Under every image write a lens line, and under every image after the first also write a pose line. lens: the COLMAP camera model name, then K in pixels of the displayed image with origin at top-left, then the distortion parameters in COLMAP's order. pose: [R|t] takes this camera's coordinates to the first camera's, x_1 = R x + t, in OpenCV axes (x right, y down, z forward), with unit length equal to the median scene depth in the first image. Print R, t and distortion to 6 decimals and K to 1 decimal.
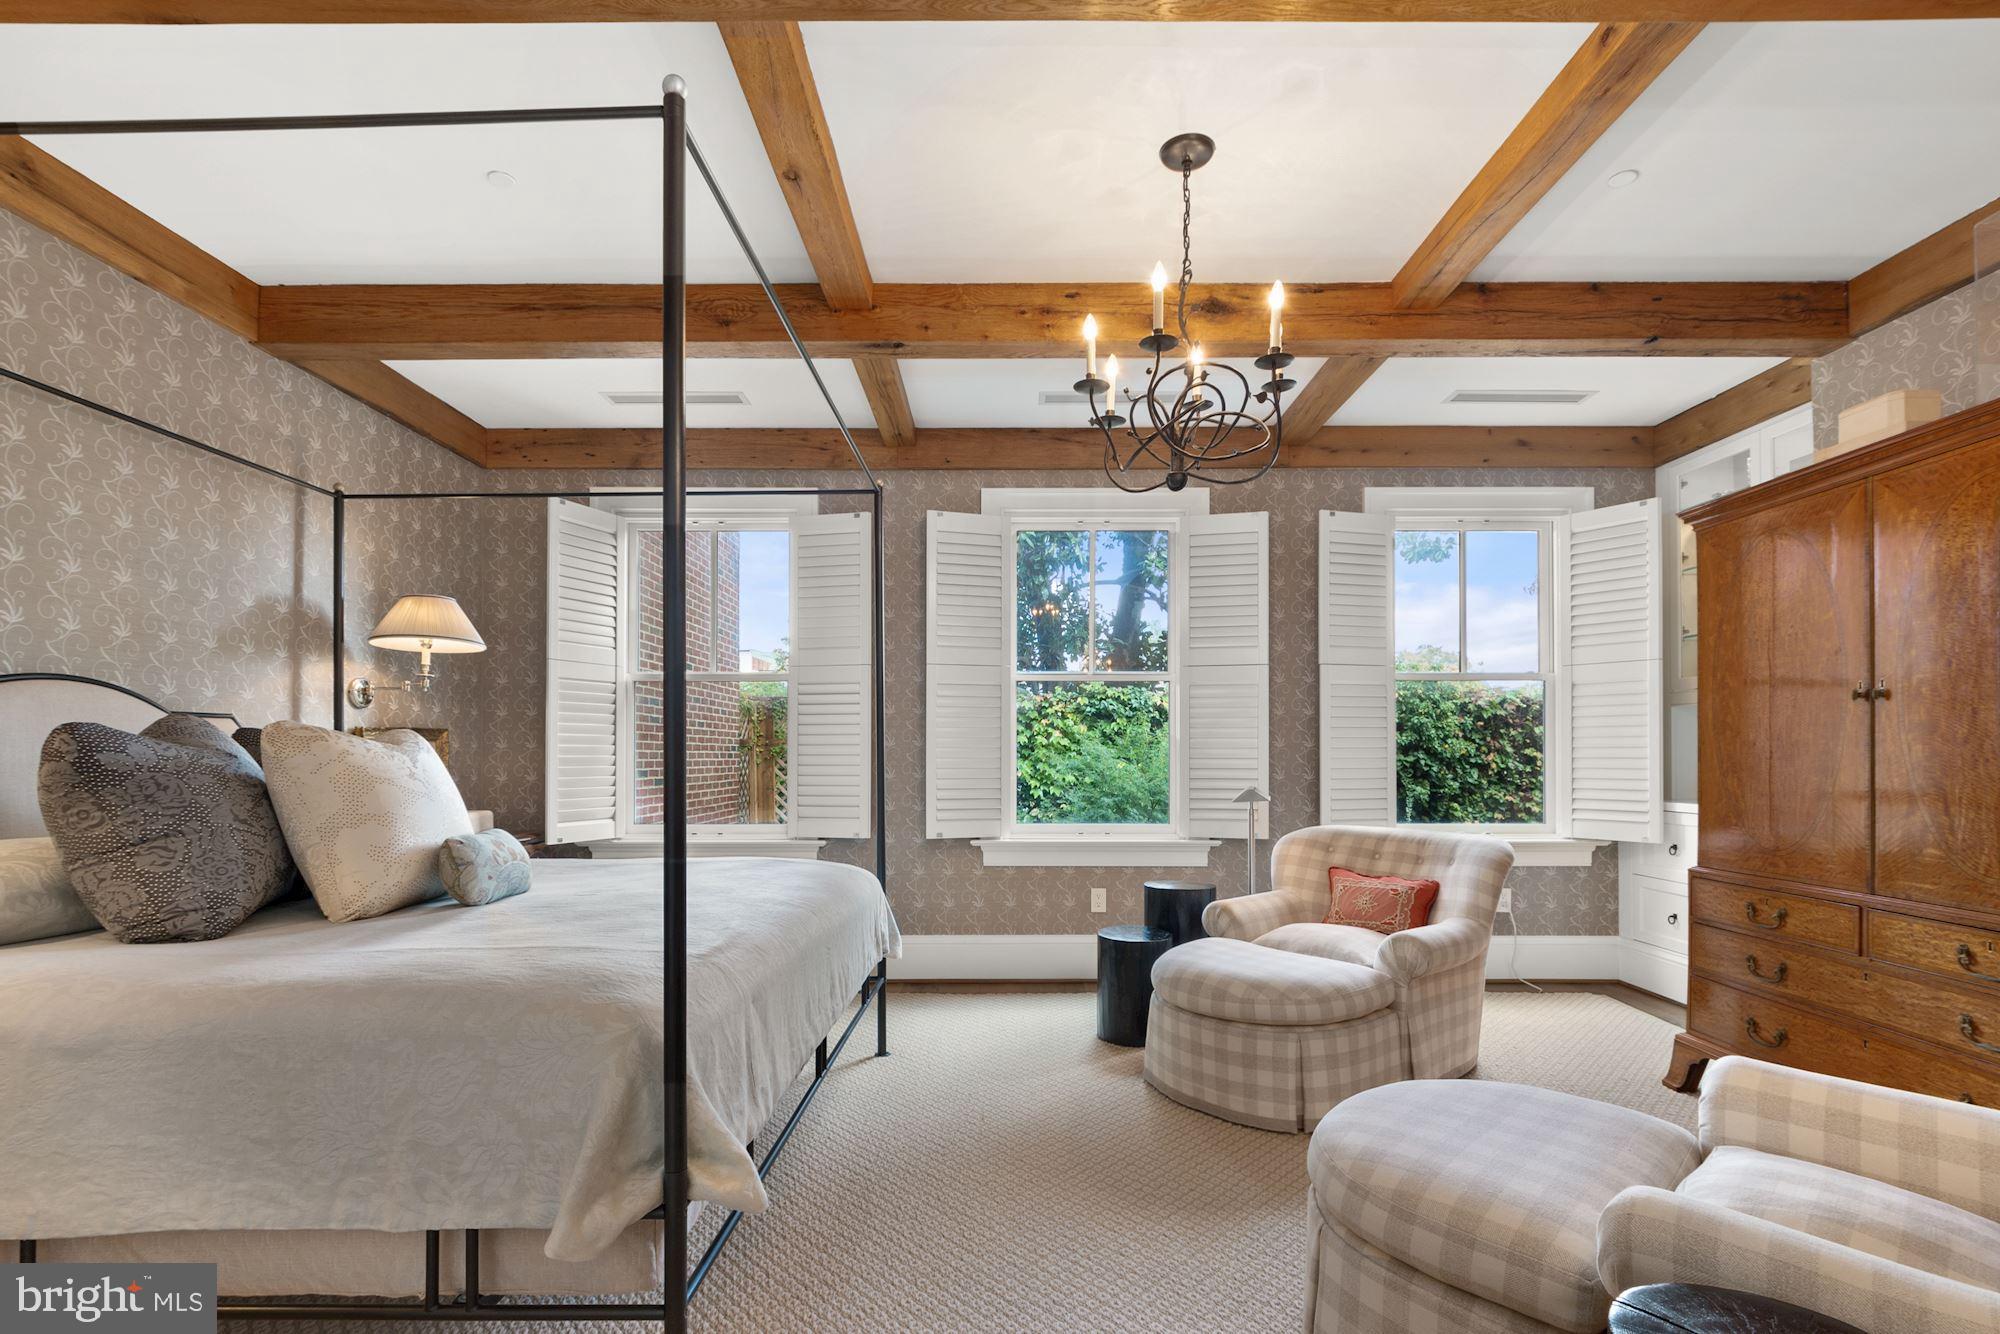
lens RADIAL K [[913.2, 0, 1002.8], [0, 913.2, 749.4], [0, 0, 1]] dist [-0.003301, -0.000760]
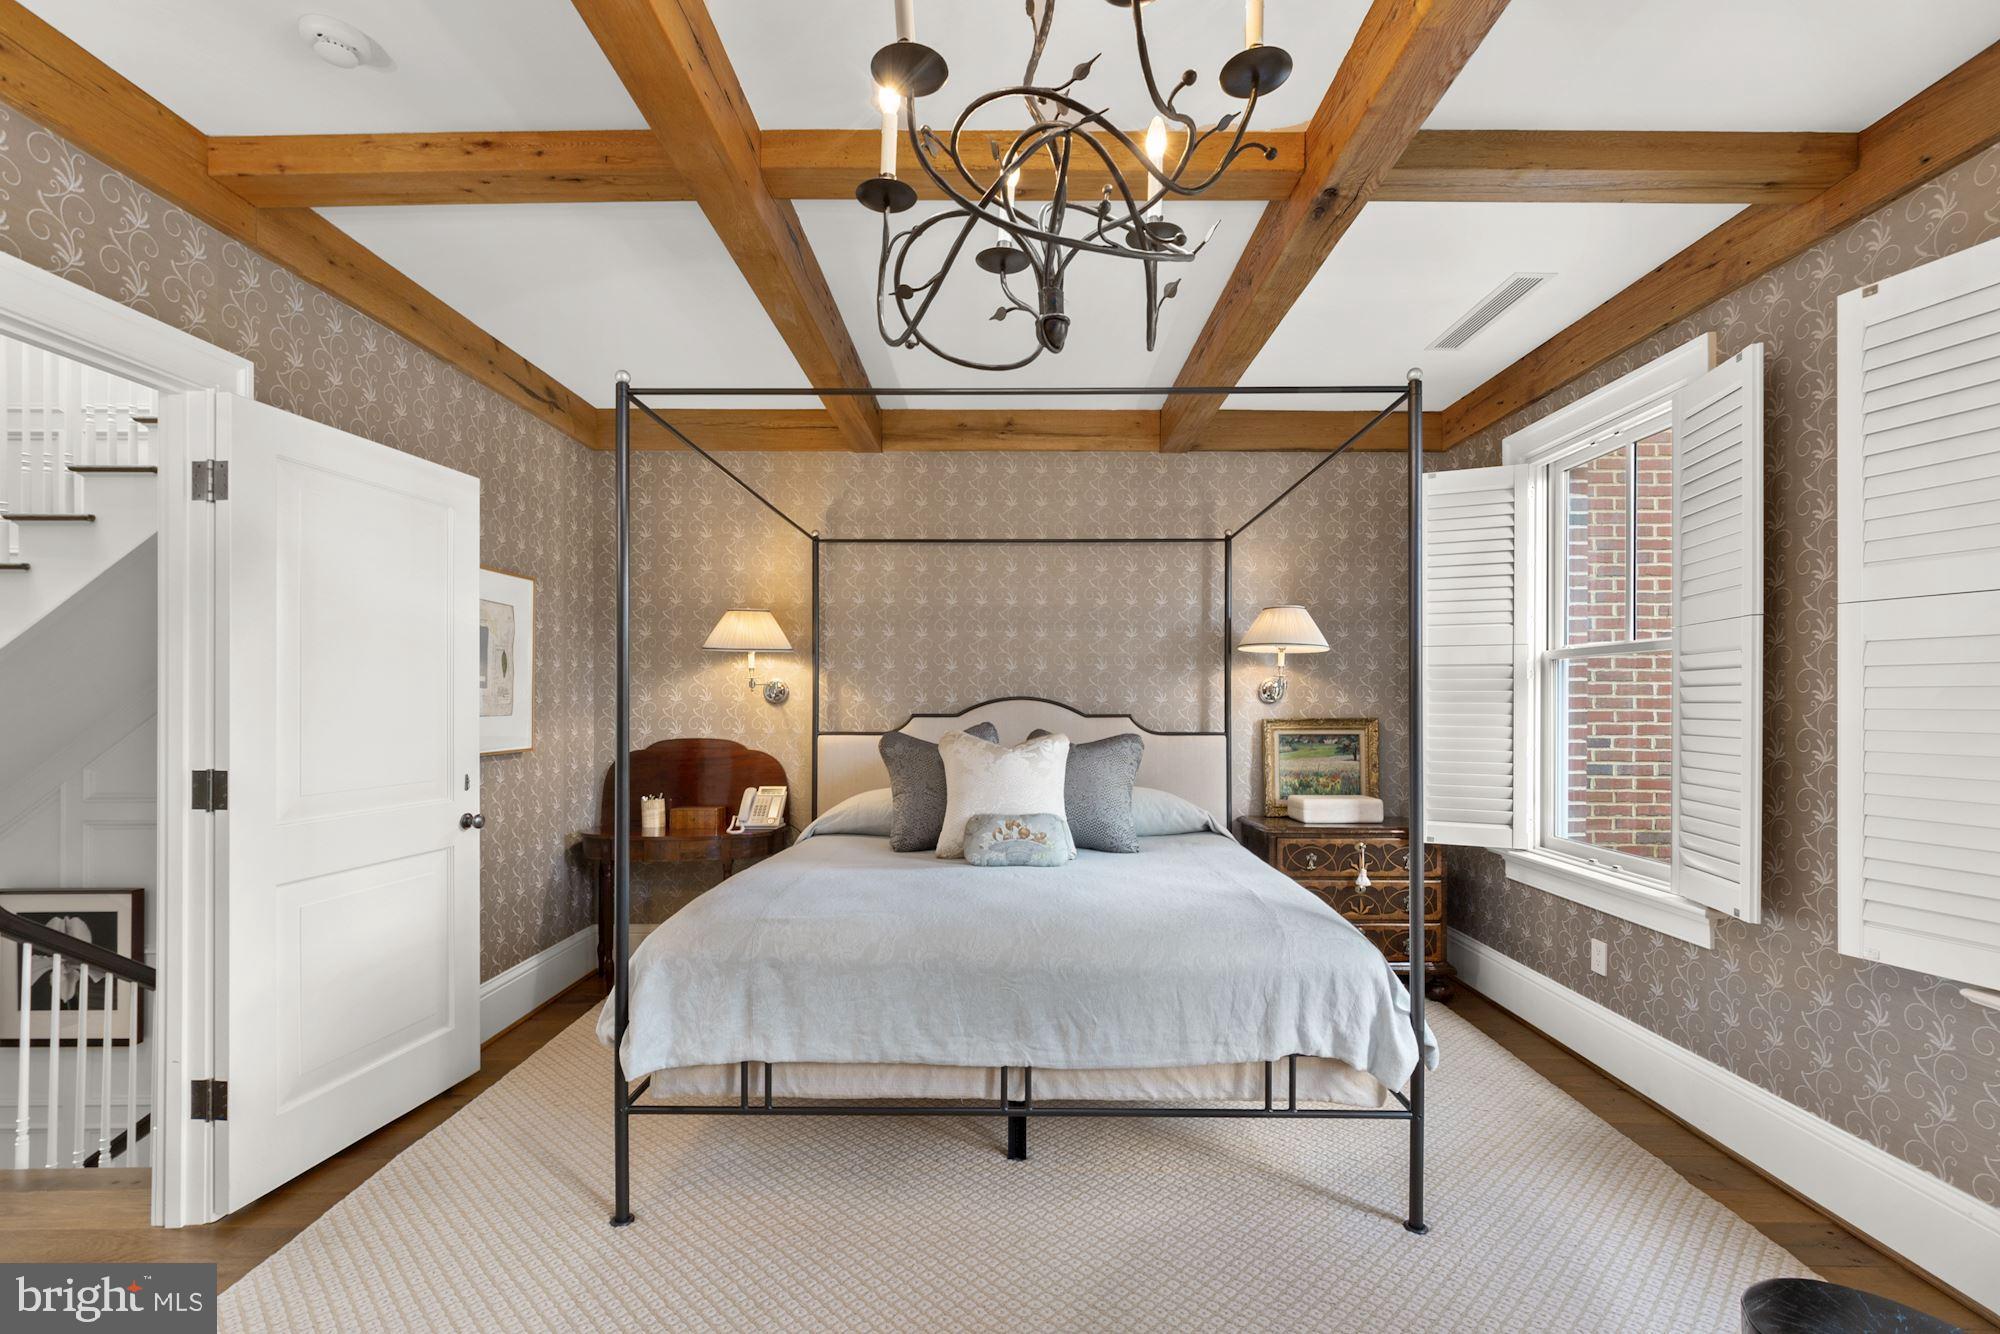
lens RADIAL K [[889.9, 0, 1001.9], [0, 889.9, 700.7], [0, 0, 1]] dist [0.001028, 0.000130]
pose [[-0.004644, 0.001101, -0.999989, 0.542419], [0.003448, 0.999993, 0.001085, -0.057193], [0.999983, -0.003443, -0.004648, 0.720830]]
